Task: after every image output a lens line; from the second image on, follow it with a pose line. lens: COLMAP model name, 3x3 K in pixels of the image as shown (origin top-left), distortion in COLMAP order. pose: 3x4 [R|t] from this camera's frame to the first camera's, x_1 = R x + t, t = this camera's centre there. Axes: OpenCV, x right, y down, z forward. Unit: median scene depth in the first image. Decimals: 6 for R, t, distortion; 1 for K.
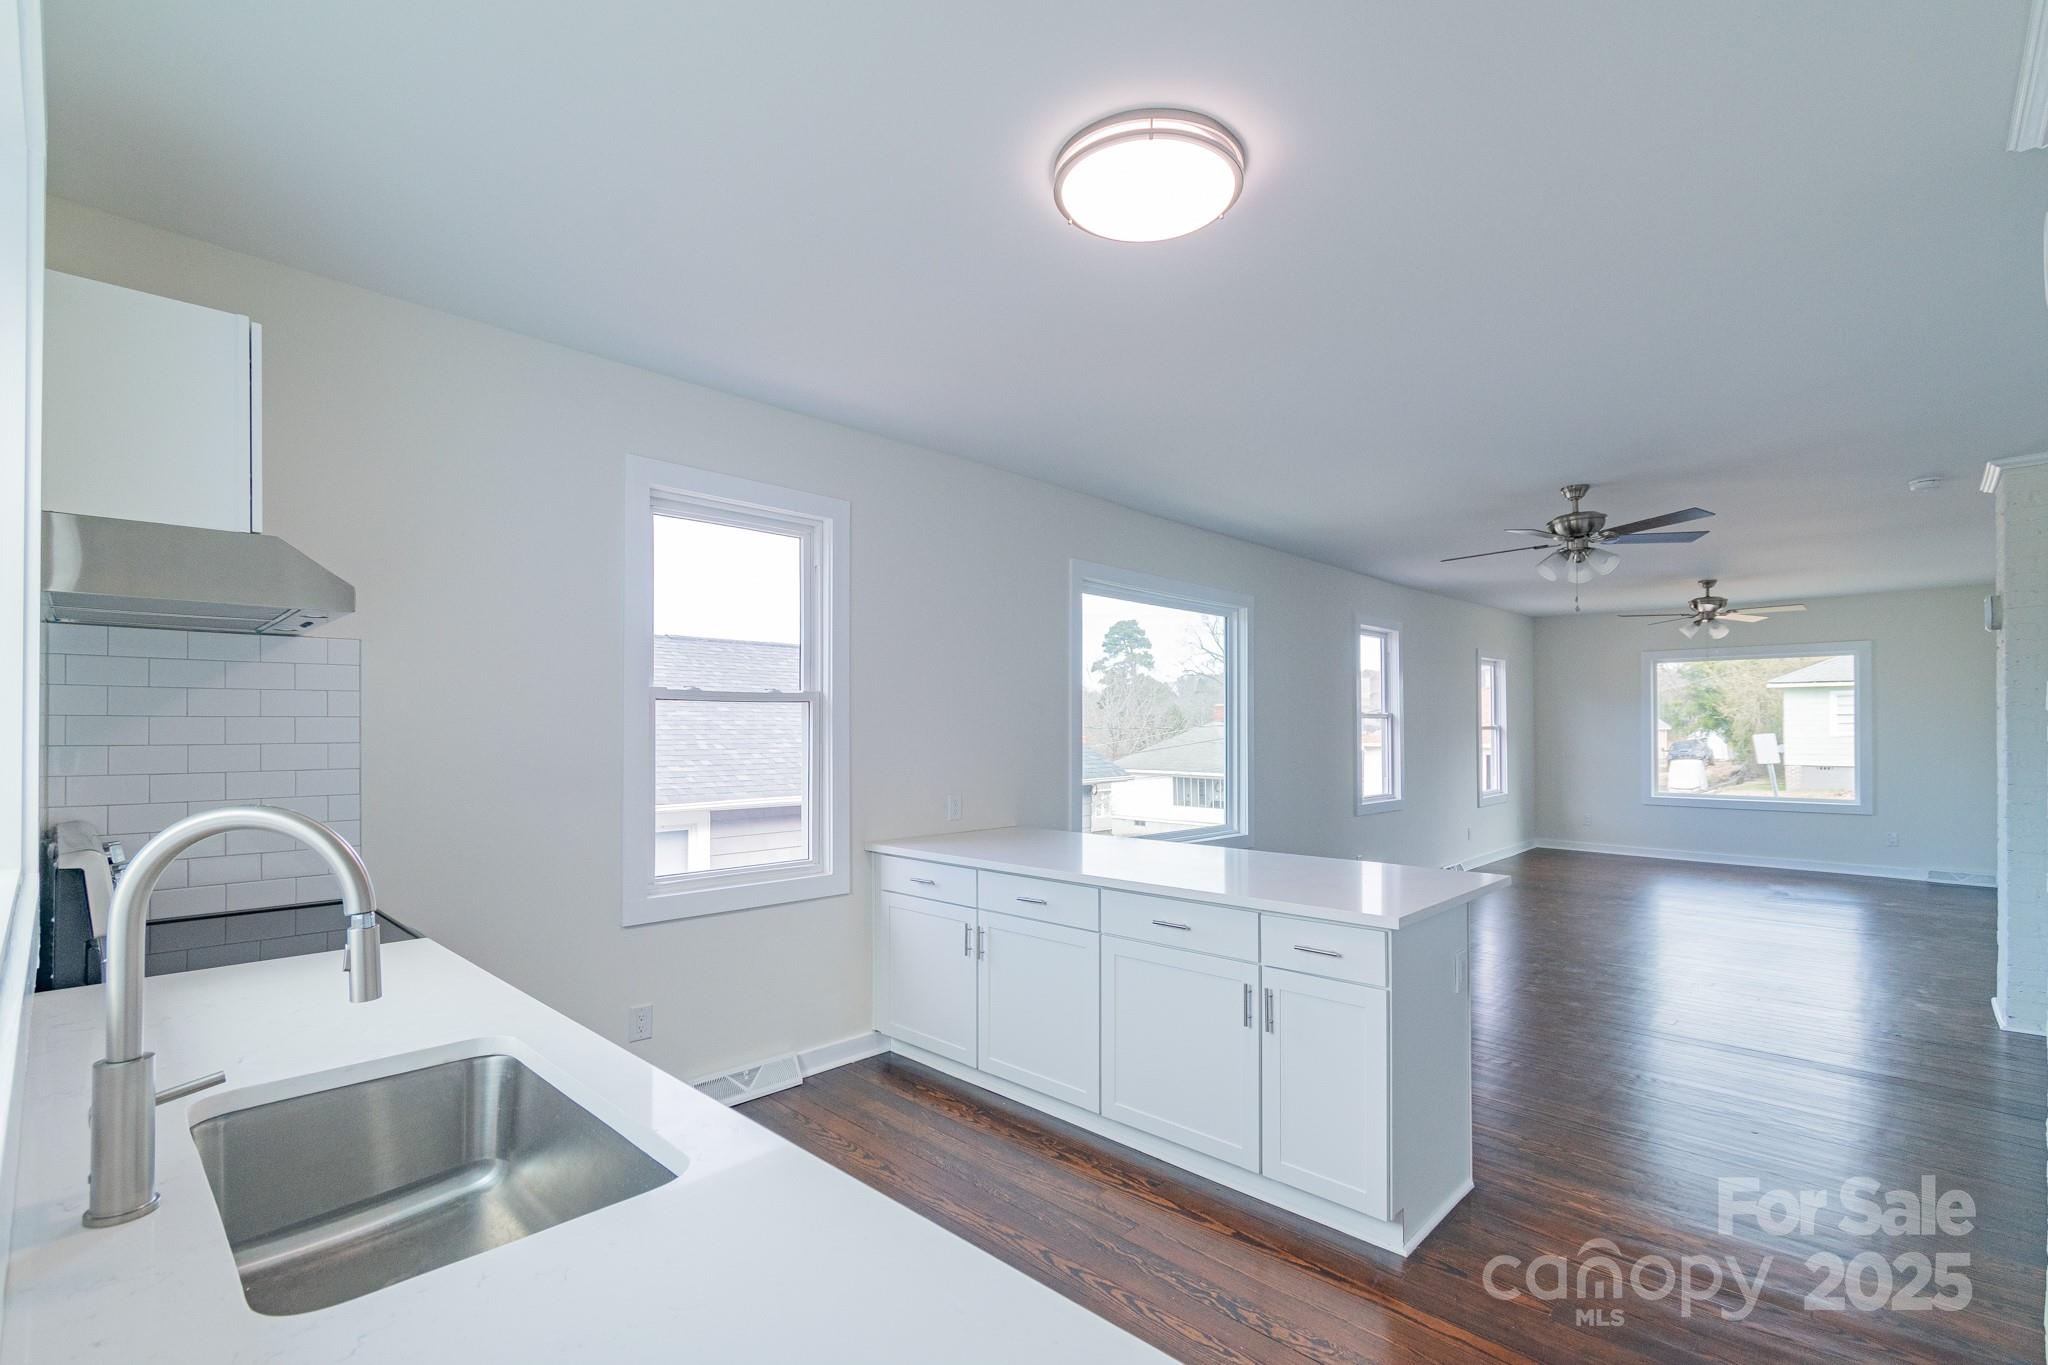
lens RADIAL K [[914.3, 0, 1025.8], [0, 914.3, 719.5], [0, 0, 1]] dist [-0.001960, -0.000158]
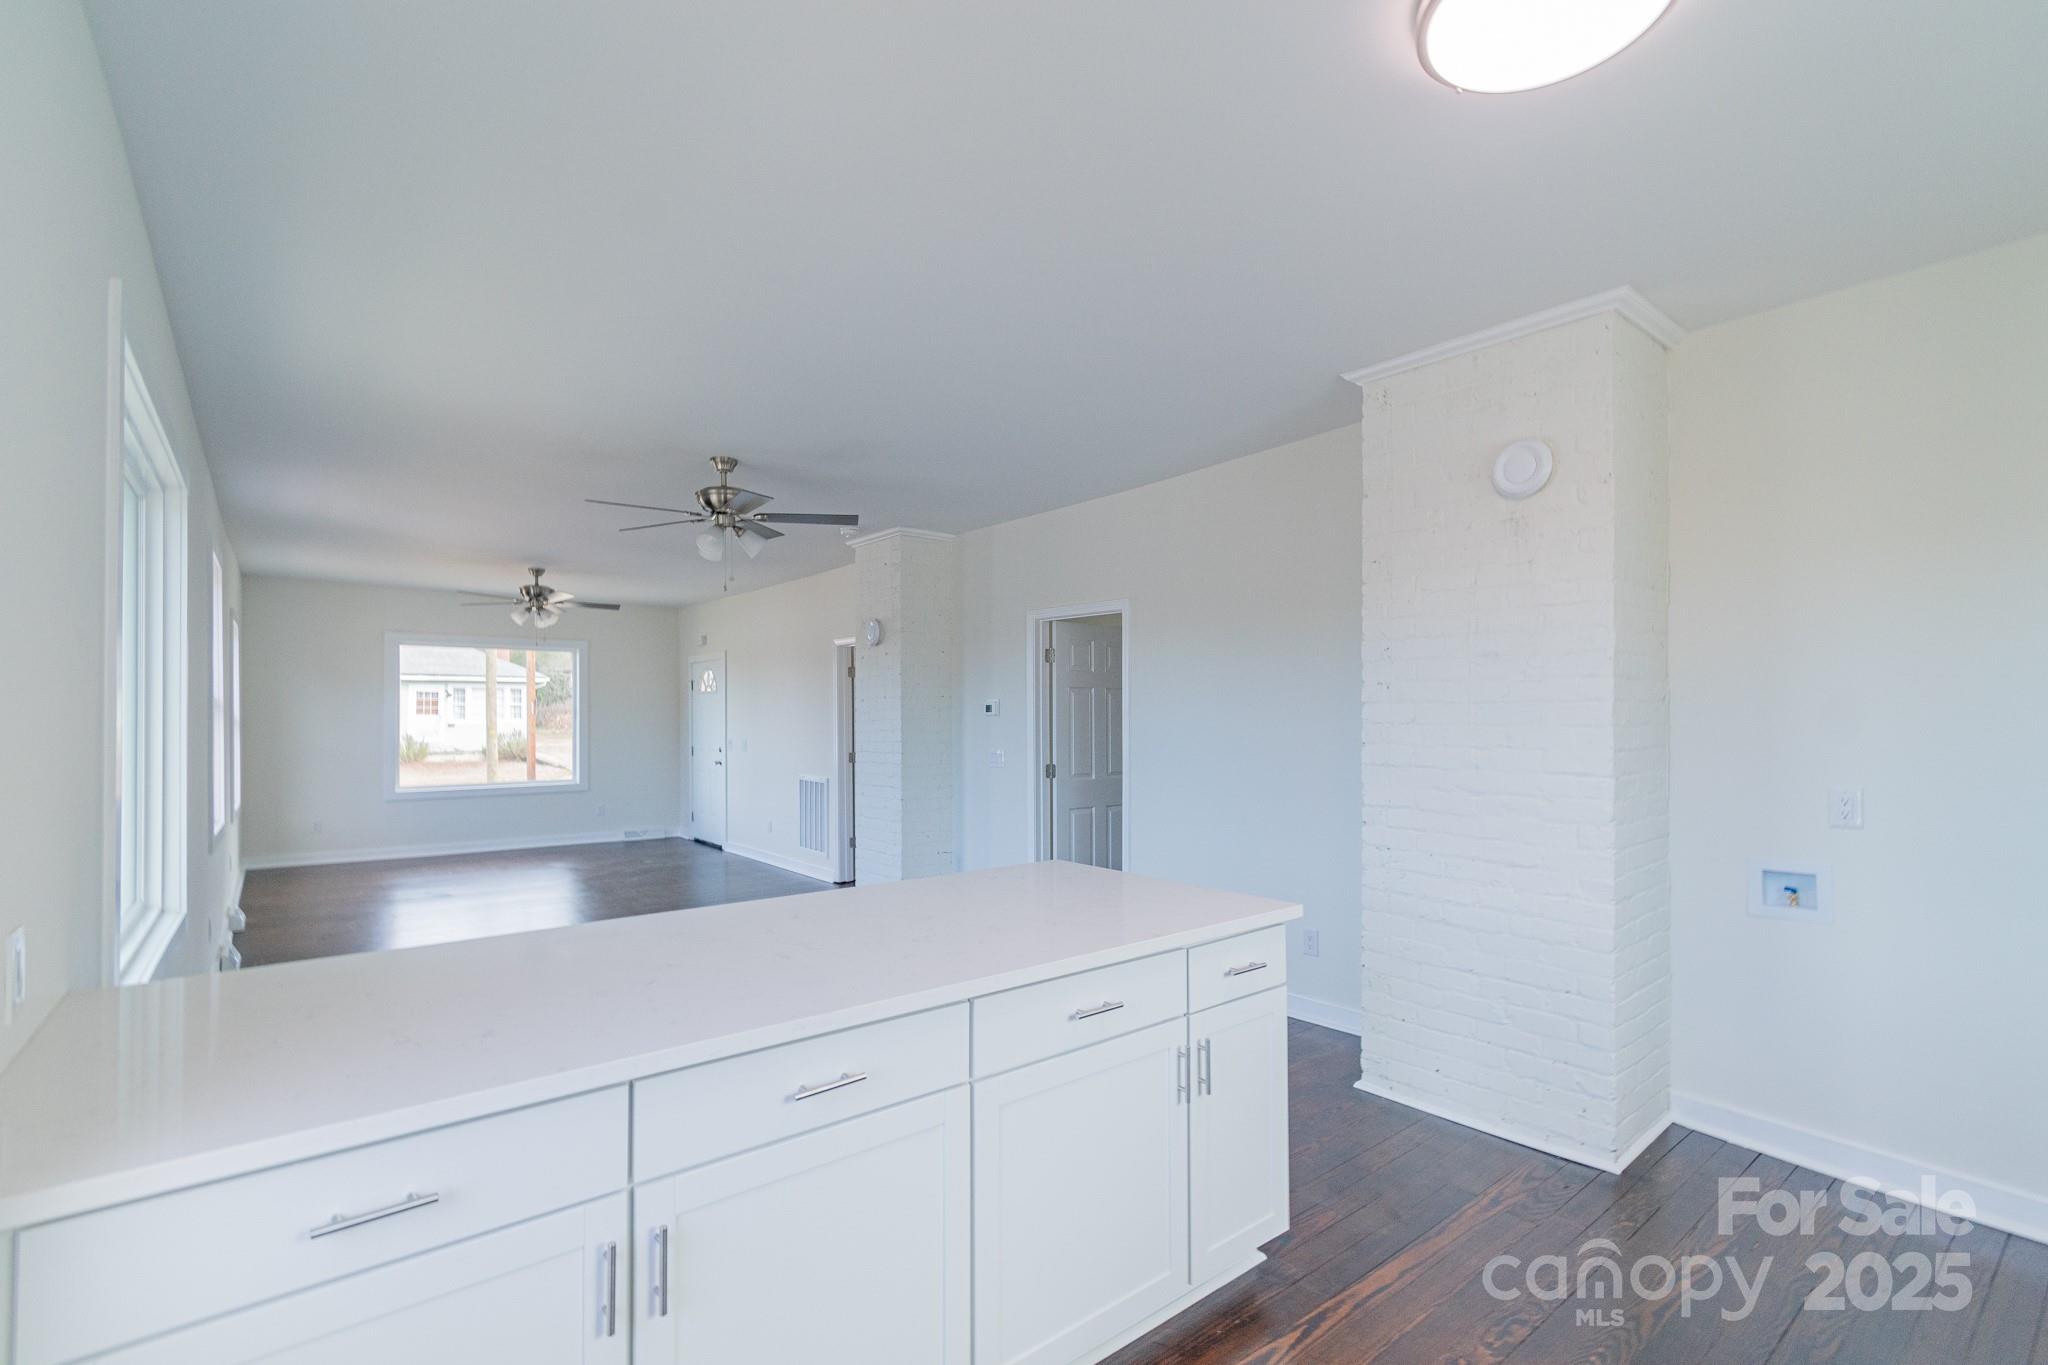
lens RADIAL K [[914.3, 0, 1021.8], [0, 914.3, 701.3], [0, 0, 1]] dist [-0.001960, -0.000158]
pose [[0.118293, 0.016119, 0.992848, -0.145511], [-0.006101, 0.999861, -0.015506, 0.004866], [-0.992960, -0.004223, 0.118375, 0.277743]]
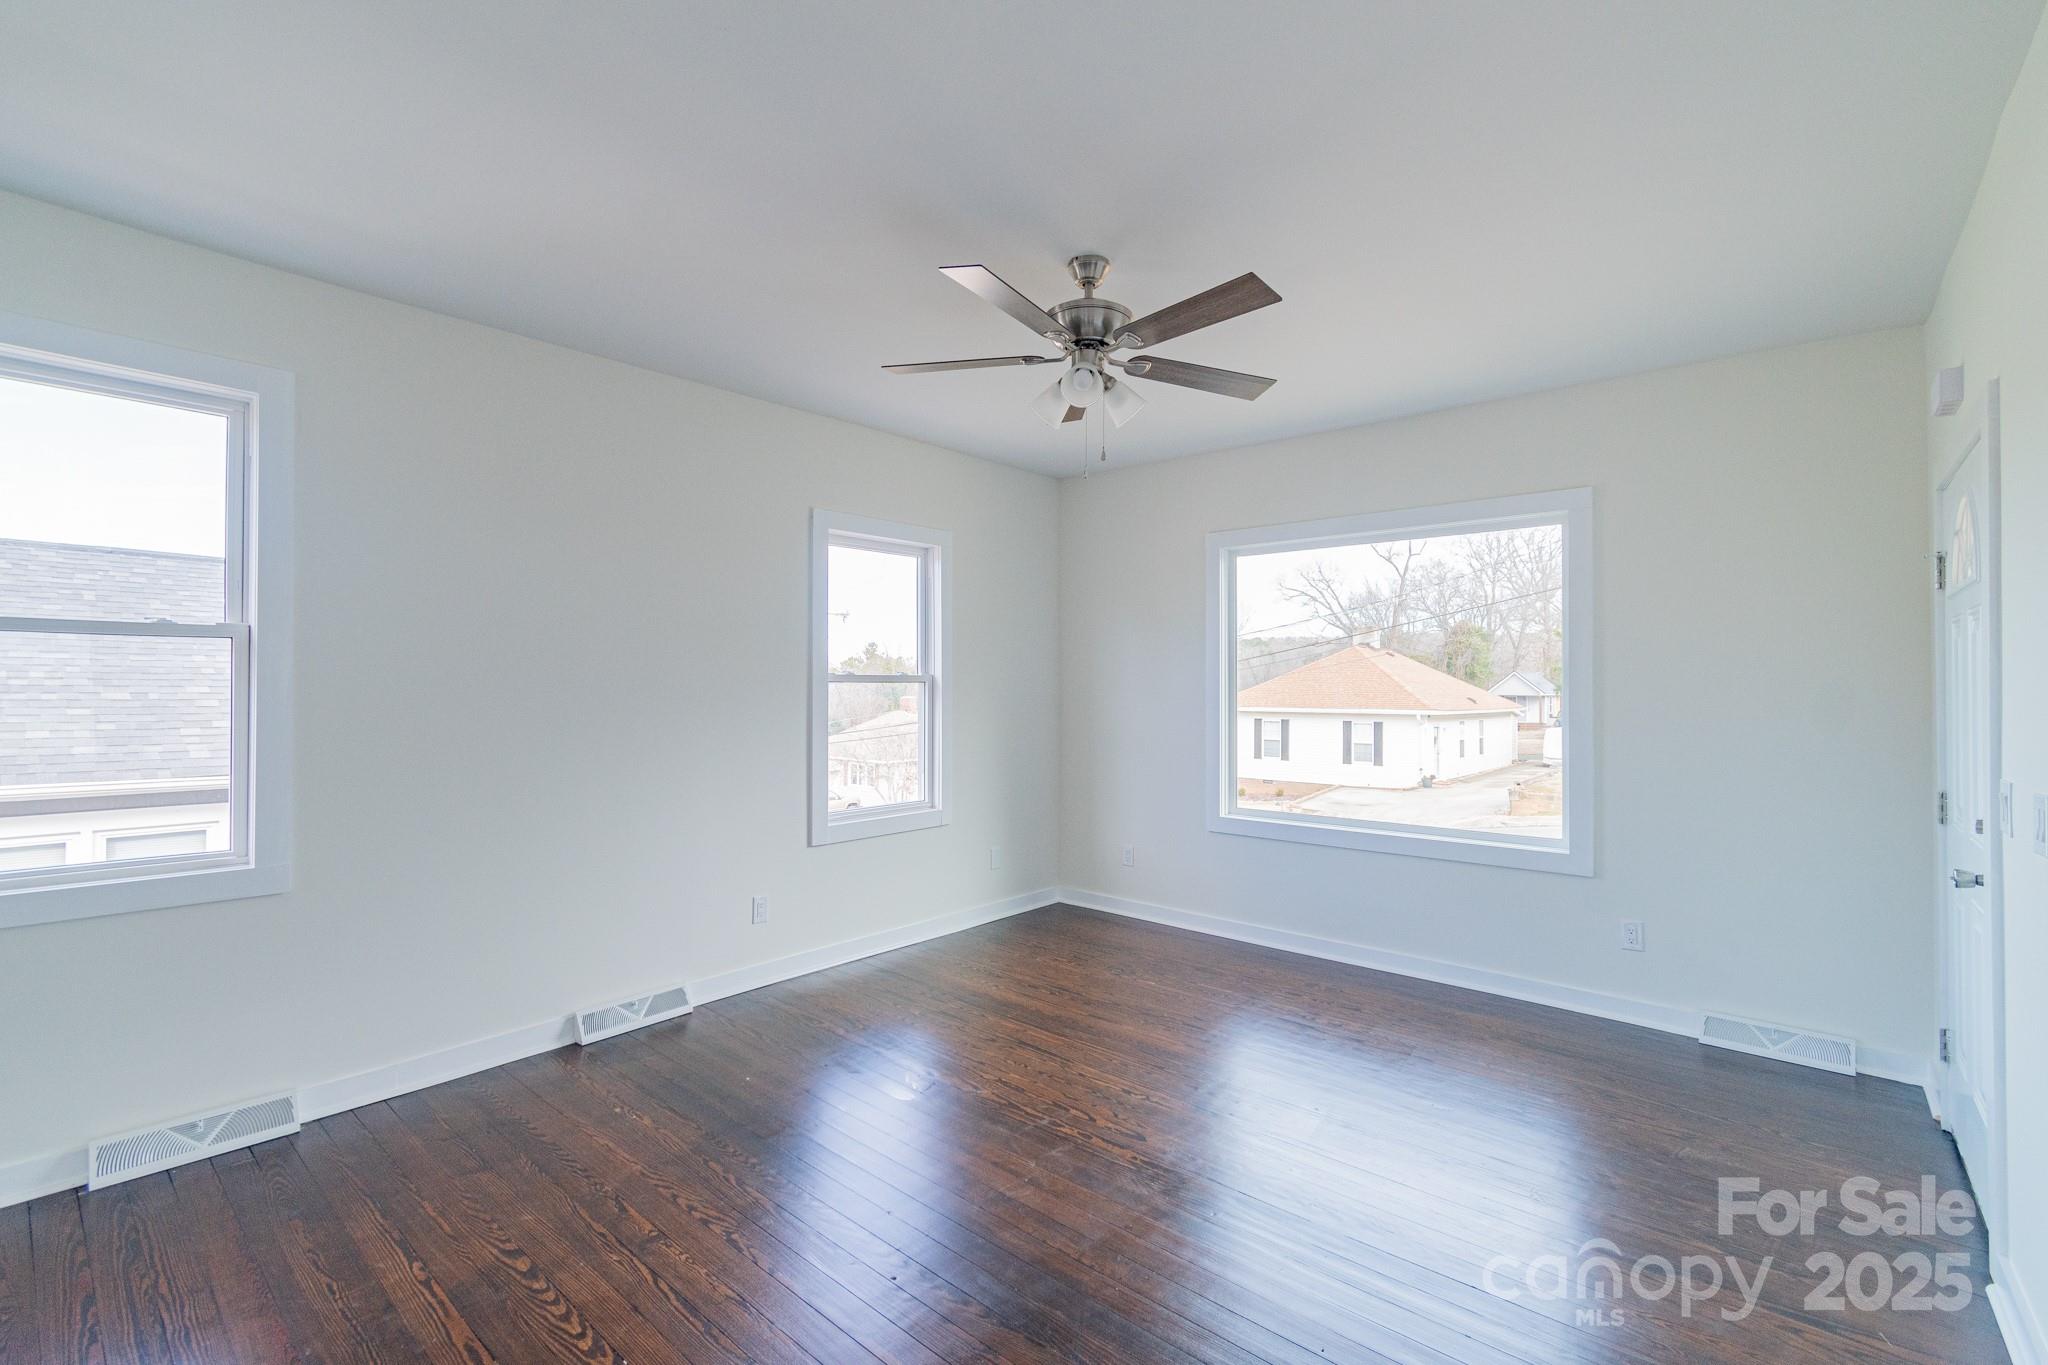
lens RADIAL K [[914.3, 0, 1003.0], [0, 914.3, 690.2], [0, 0, 1]] dist [-0.001960, -0.000158]
pose [[0.998497, 0.011001, 0.053695, 0.545408], [-0.011598, 0.999874, 0.010832, 0.009787], [-0.053569, -0.011438, 0.998499, 0.505859]]
